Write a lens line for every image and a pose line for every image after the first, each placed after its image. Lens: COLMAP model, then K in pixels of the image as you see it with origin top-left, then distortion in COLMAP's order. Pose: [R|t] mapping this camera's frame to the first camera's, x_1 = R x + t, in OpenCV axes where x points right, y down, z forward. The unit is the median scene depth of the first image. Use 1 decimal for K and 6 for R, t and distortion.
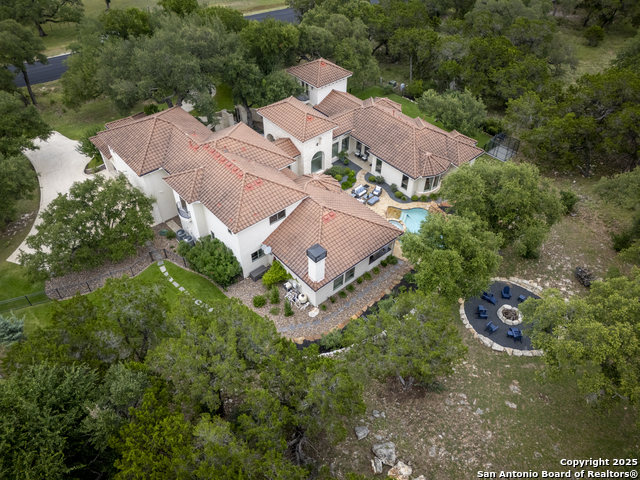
lens RADIAL K [[470.5, 0, 321.2], [0, 470.5, 240.2], [0, 0, 1]] dist [0.044224, -0.018570]
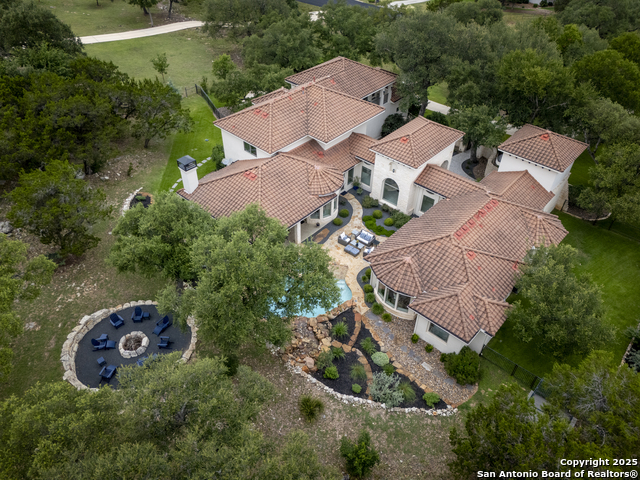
lens RADIAL K [[470.5, 0, 318.7], [0, 470.5, 237.6], [0, 0, 1]] dist [0.044224, -0.018570]
pose [[0.116914, 0.647026, -0.753451, 0.879770], [-0.701406, 0.590893, 0.398592, -0.476752], [0.703108, 0.481874, 0.522912, 0.660990]]
